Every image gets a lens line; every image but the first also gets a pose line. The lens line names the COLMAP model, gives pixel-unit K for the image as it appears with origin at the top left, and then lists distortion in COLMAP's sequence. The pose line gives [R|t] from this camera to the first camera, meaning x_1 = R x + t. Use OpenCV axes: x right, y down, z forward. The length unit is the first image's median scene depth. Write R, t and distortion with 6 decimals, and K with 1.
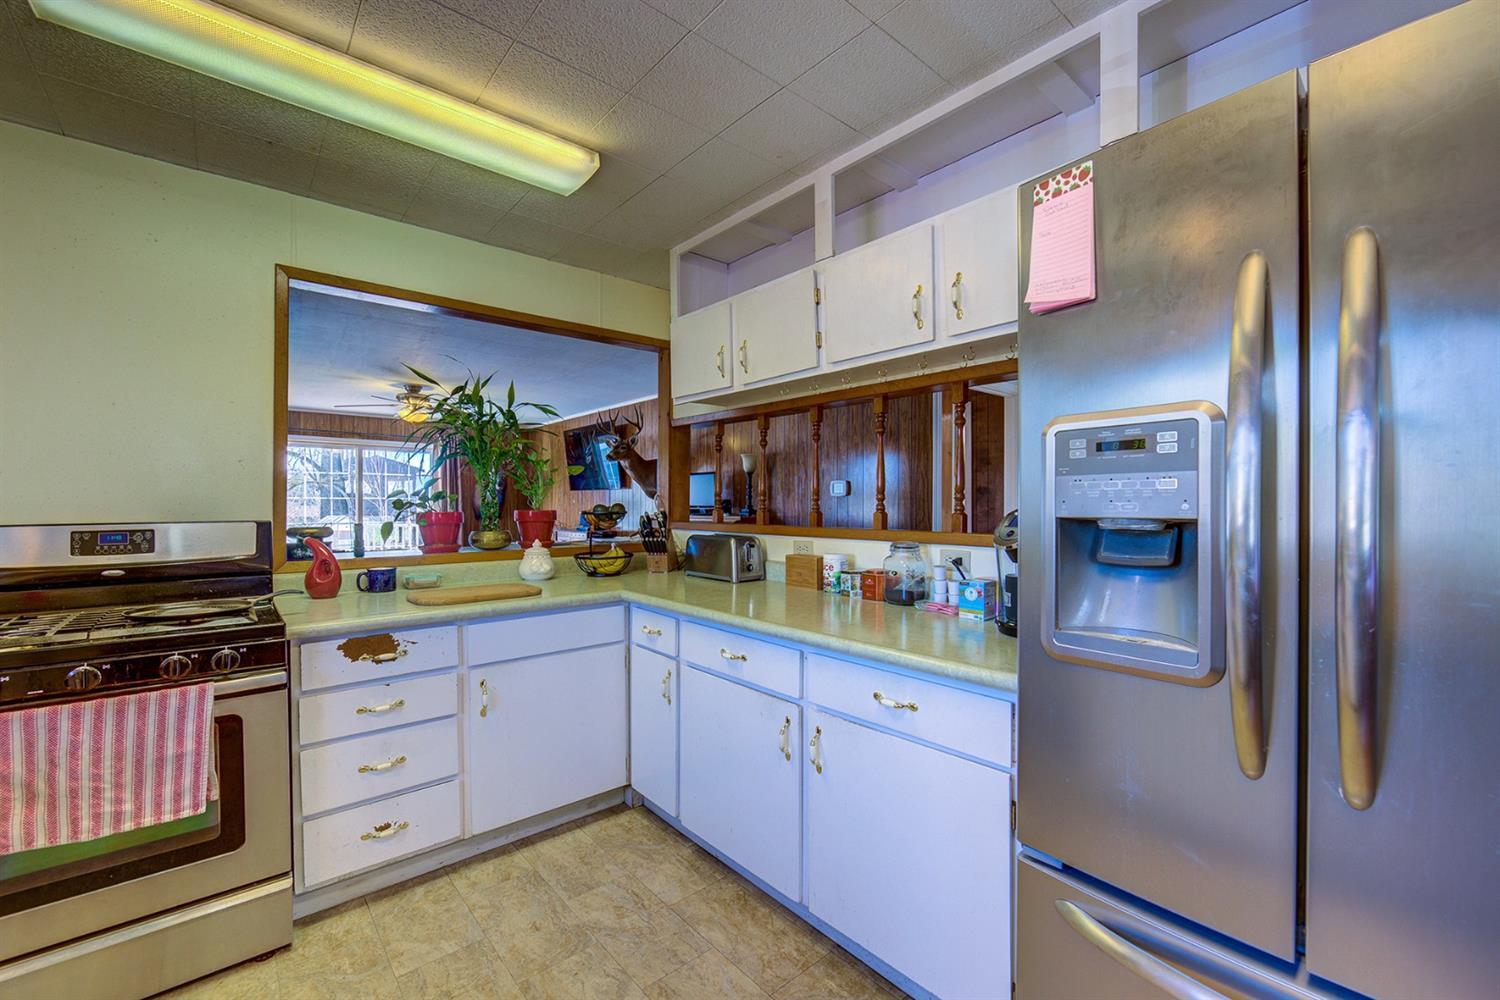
lens RADIAL K [[626.7, 0, 748.7], [0, 626.7, 501.3], [0, 0, 1]] dist [0.000868, 0.000179]
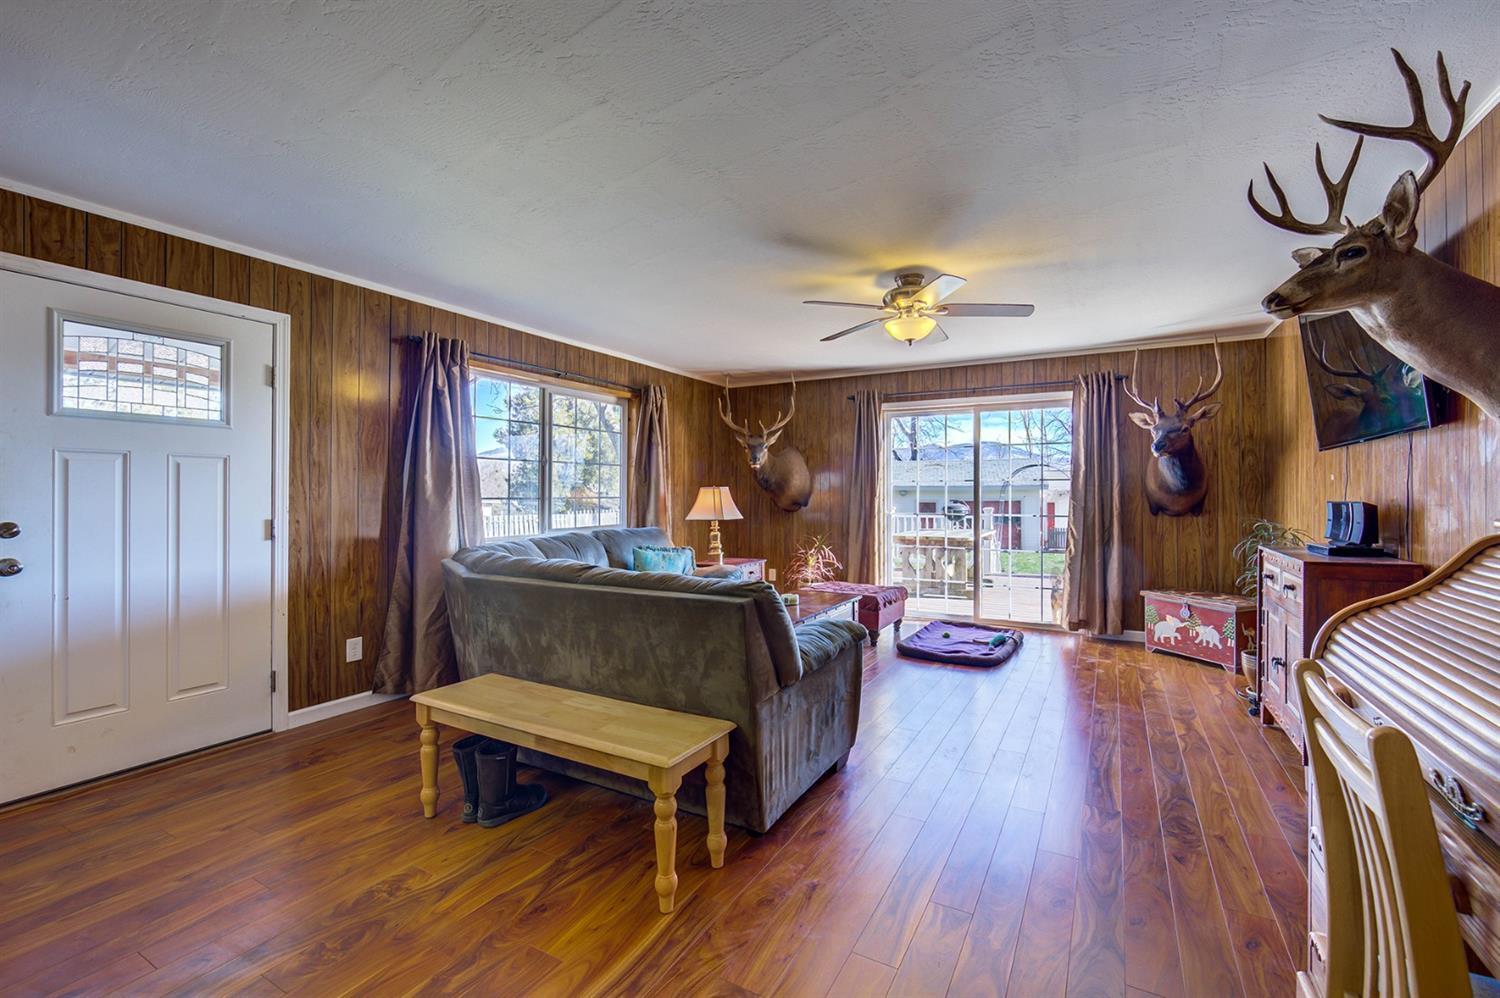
lens RADIAL K [[626.7, 0, 754.8], [0, 626.7, 495.8], [0, 0, 1]] dist [0.000868, 0.000179]
pose [[0.342389, 0.004121, -0.939549, -0.029211], [0.000435, 0.999990, 0.004545, 0.010560], [0.939558, -0.001965, 0.342383, 0.512677]]
